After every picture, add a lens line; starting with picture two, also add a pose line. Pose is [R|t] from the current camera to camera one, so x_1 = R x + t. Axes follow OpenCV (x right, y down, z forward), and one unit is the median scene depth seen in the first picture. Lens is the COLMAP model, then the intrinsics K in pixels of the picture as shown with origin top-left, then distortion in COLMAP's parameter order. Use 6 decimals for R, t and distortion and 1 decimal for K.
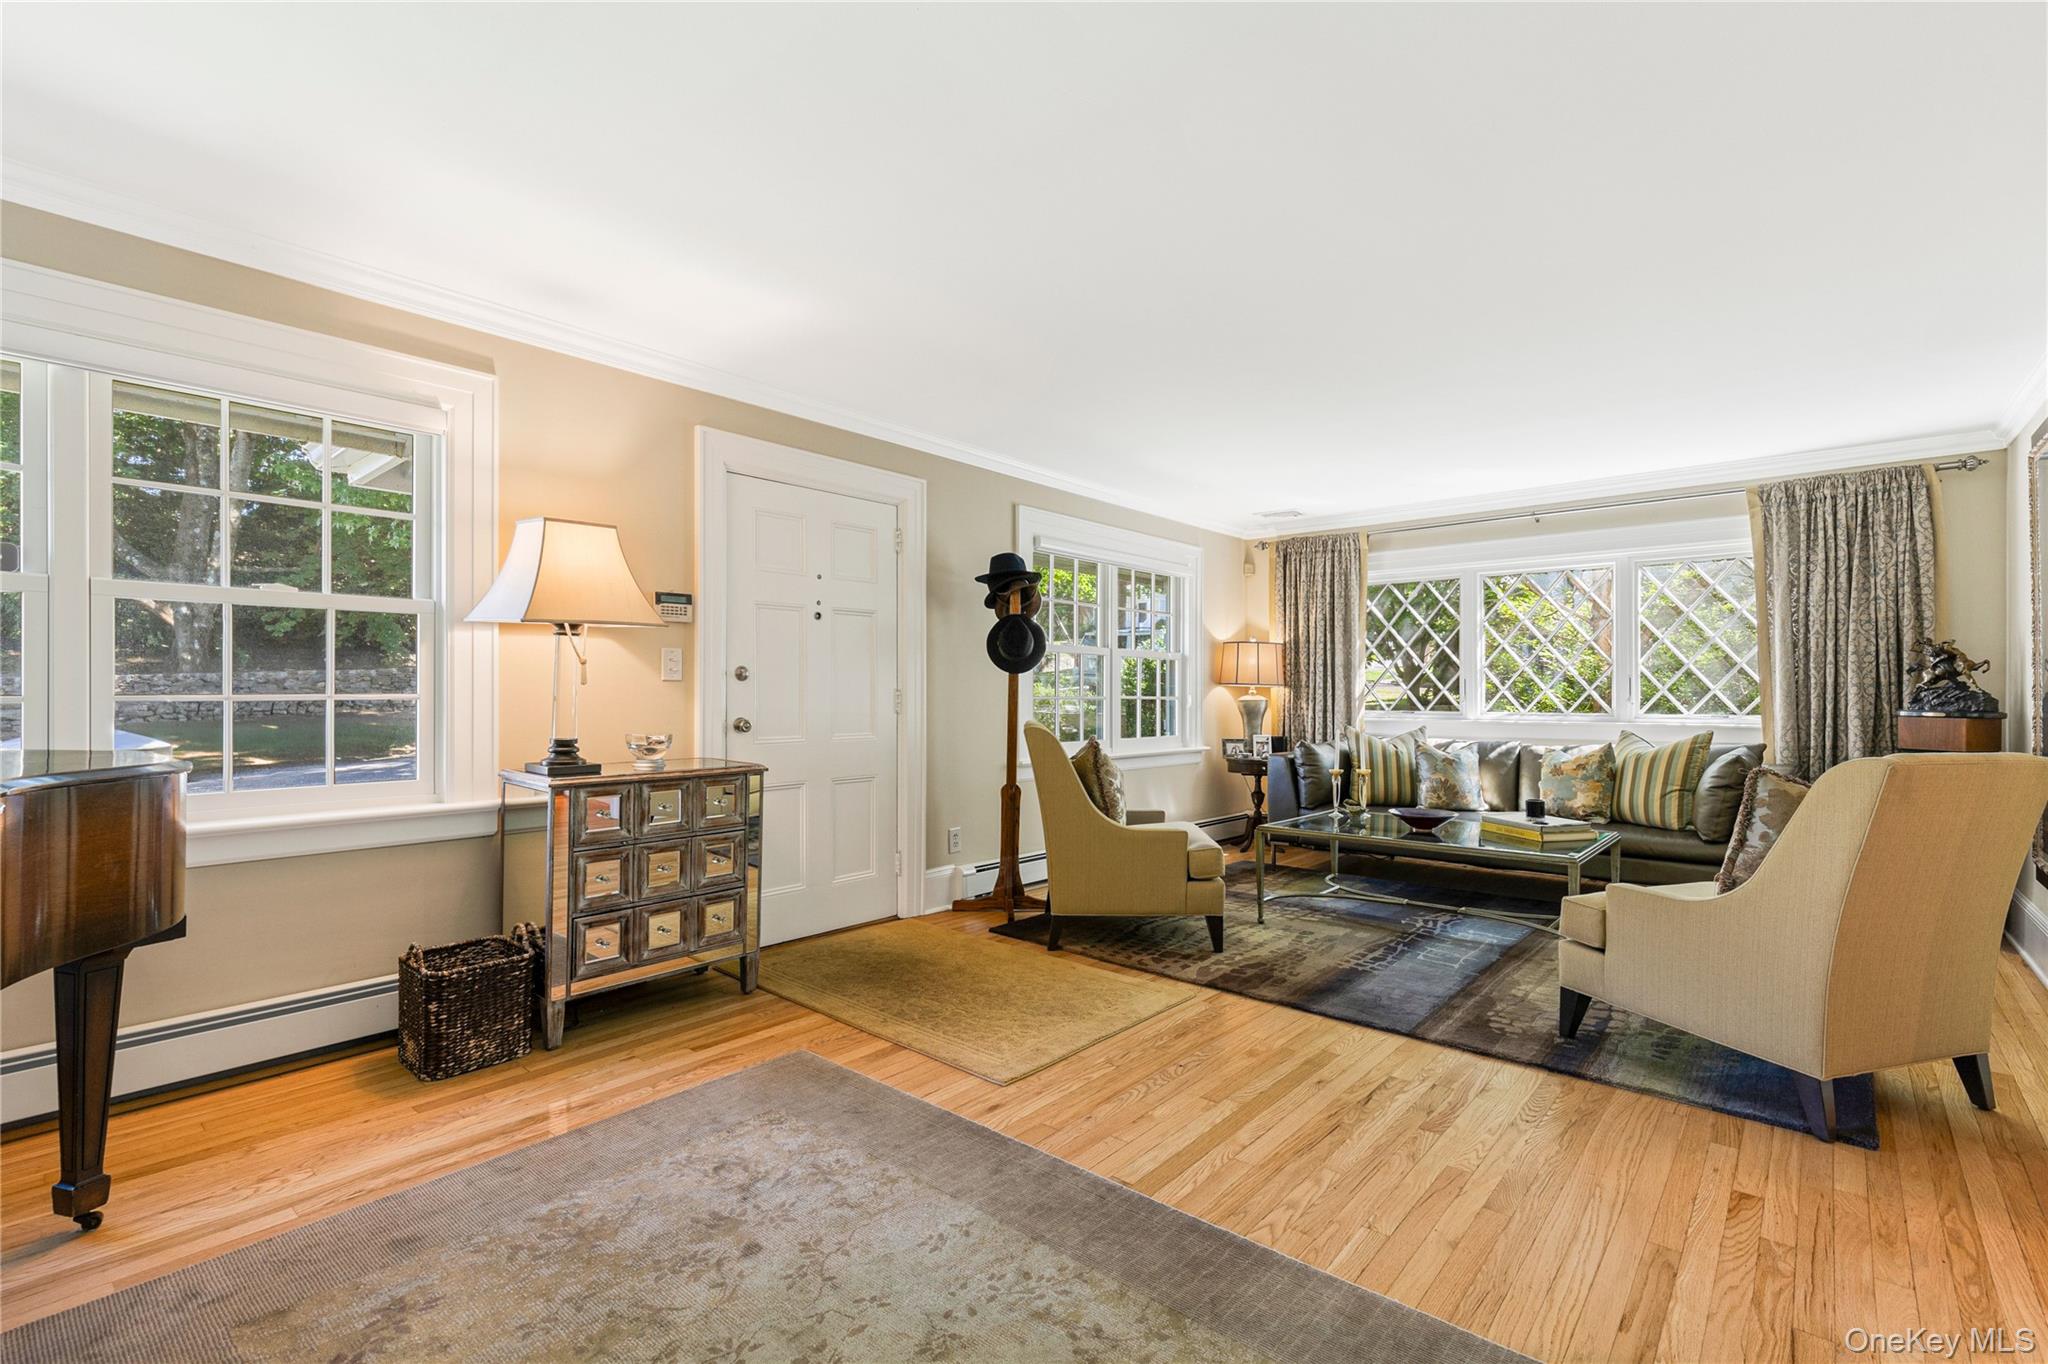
lens RADIAL K [[929.0, 0, 1025.0], [0, 929.0, 677.9], [0, 0, 1]] dist [0.004069, -0.000066]
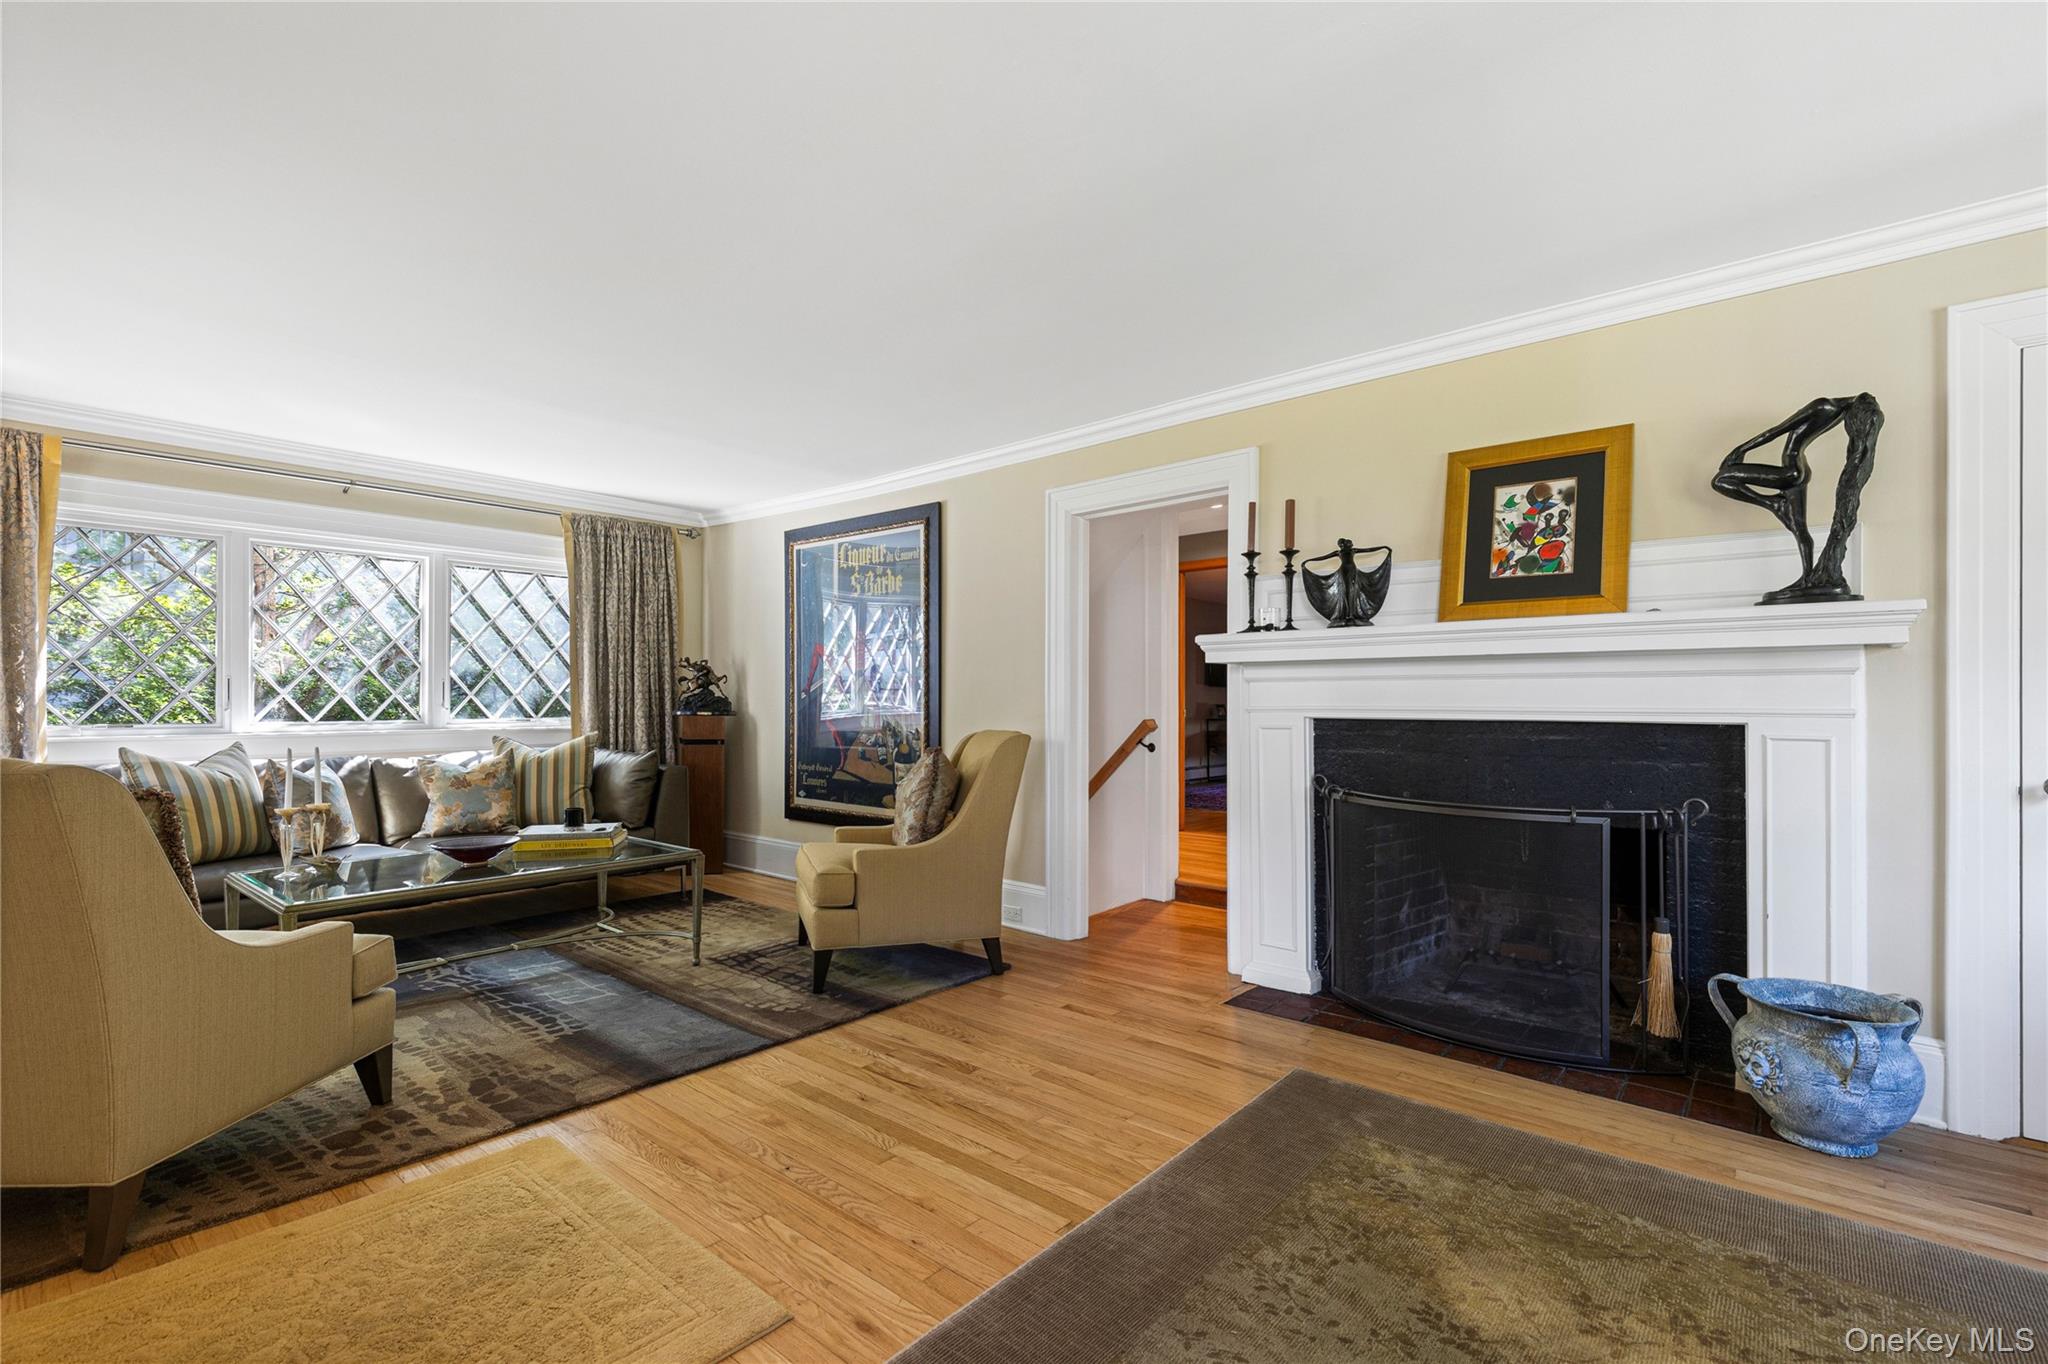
lens RADIAL K [[929.0, 0, 1045.0], [0, 929.0, 700.3], [0, 0, 1]] dist [0.004069, -0.000066]
pose [[-0.025052, -0.000670, 0.999686, -0.457164], [-0.015132, 0.999885, 0.000291, 0.013540], [-0.999572, -0.015120, -0.025059, 0.594133]]
